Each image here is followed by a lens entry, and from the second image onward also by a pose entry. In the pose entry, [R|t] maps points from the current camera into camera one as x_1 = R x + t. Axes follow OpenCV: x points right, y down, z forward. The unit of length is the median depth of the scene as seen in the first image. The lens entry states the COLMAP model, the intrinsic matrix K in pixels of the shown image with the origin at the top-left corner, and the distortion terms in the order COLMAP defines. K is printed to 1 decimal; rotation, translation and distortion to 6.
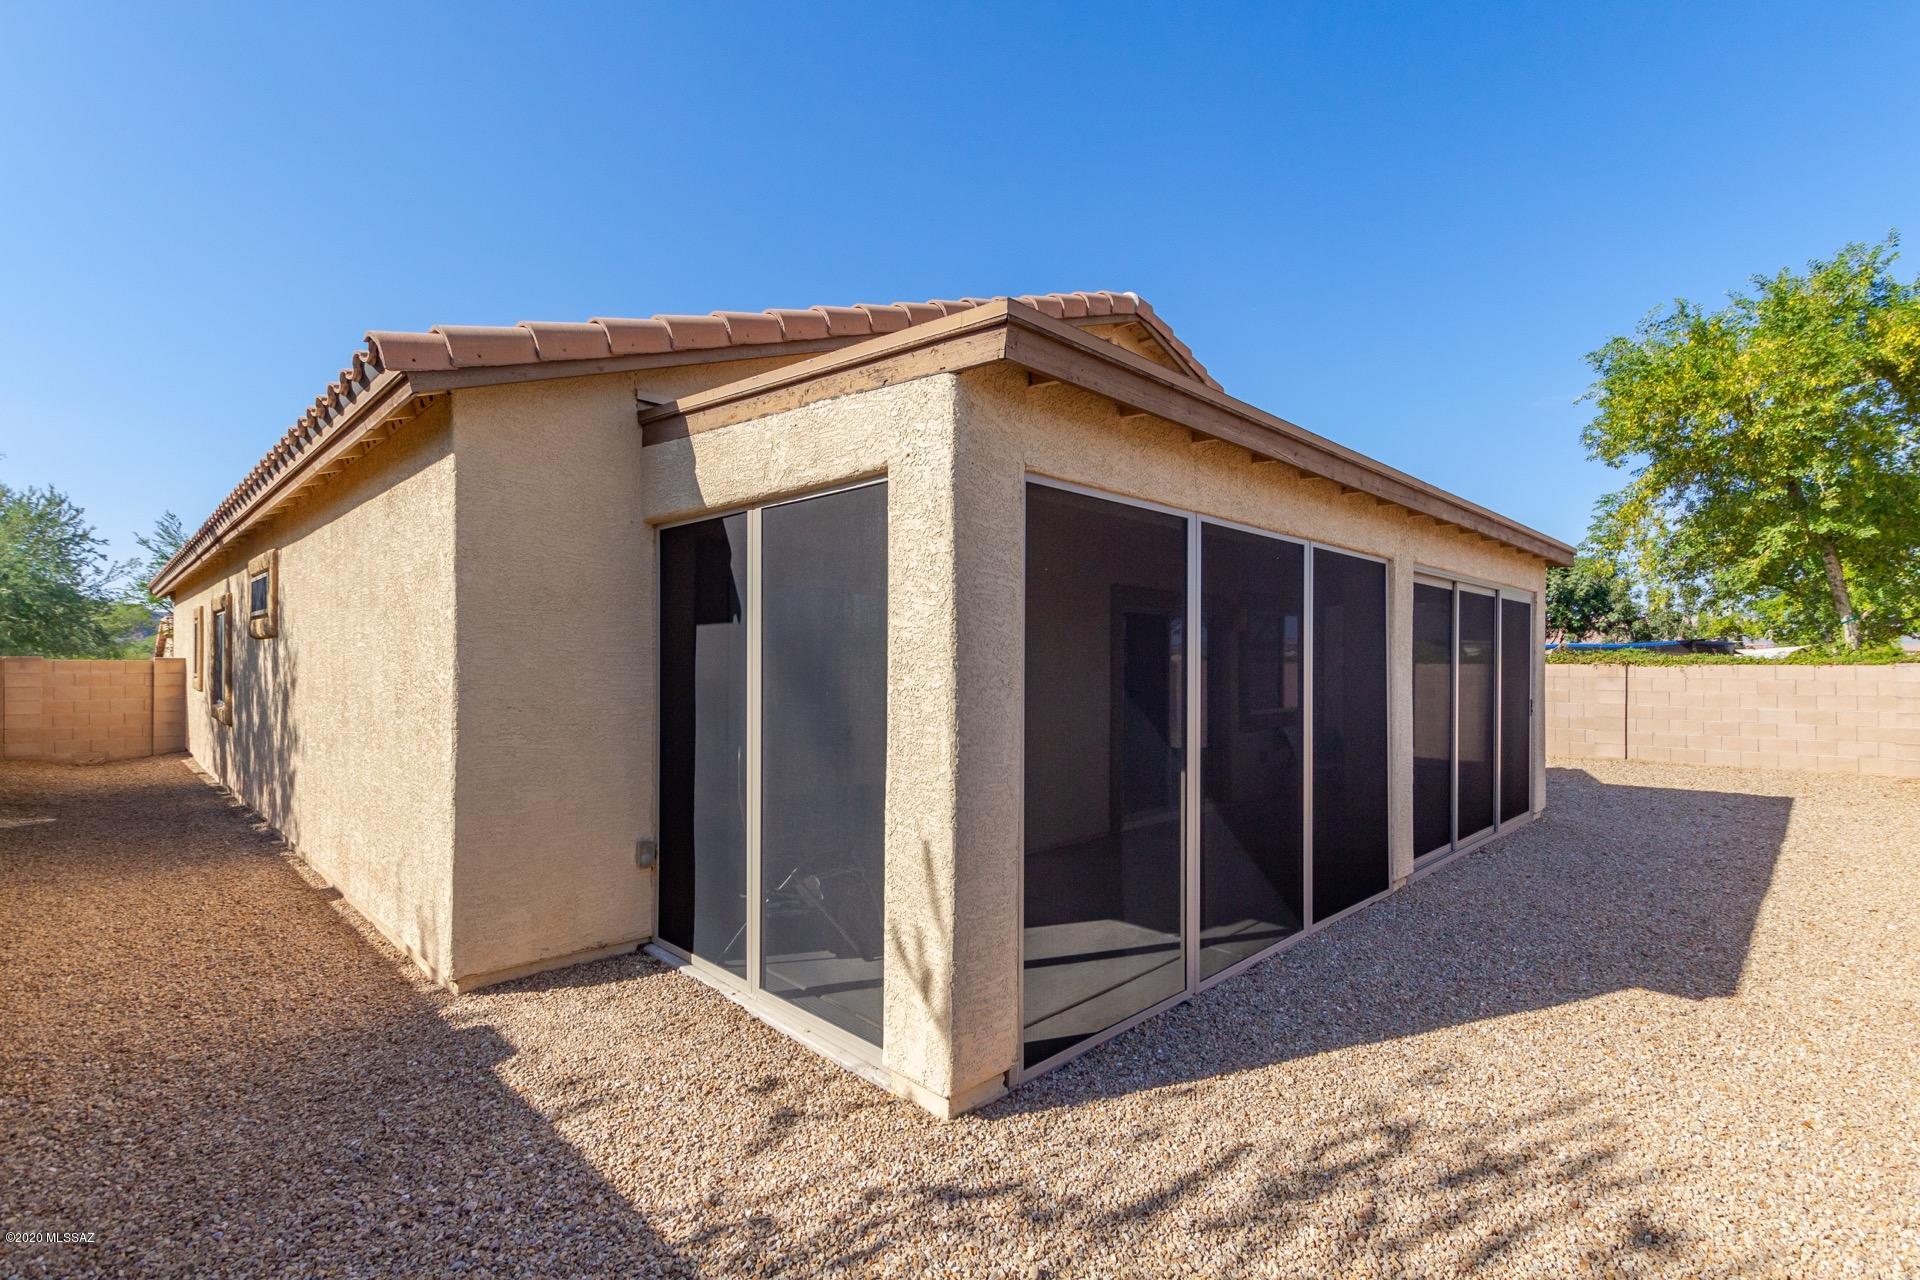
lens RADIAL K [[874.5, 0, 961.9], [0, 874.5, 654.2], [0, 0, 1]] dist [0.009390, -0.002725]
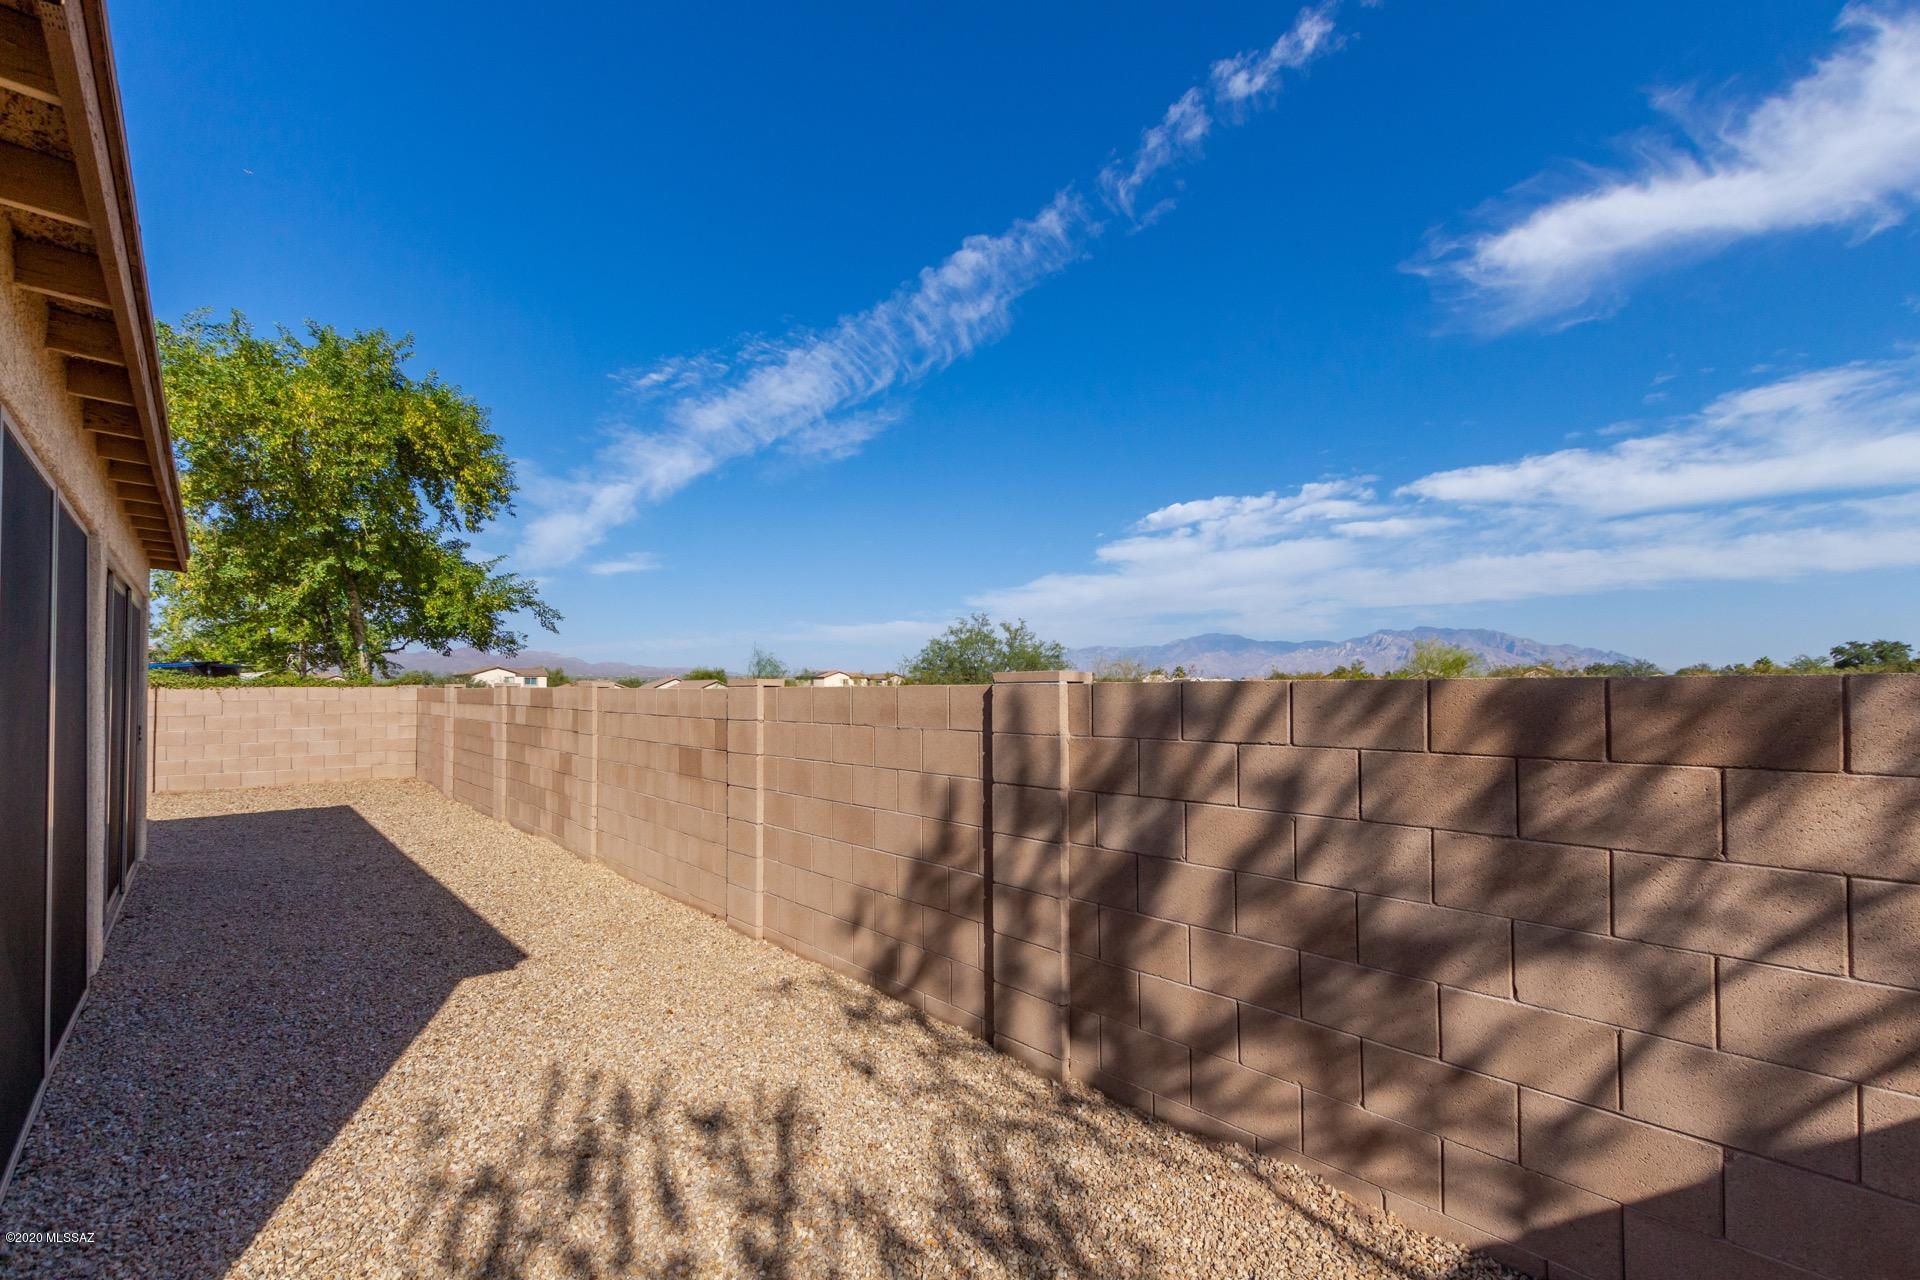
lens RADIAL K [[874.5, 0, 974.0], [0, 874.5, 684.2], [0, 0, 1]] dist [0.009390, -0.002725]
pose [[0.073797, 0.003067, 0.997269, -0.107515], [-0.006027, 0.999978, -0.002630, 0.008051], [-0.997255, -0.005816, 0.073814, 0.128444]]
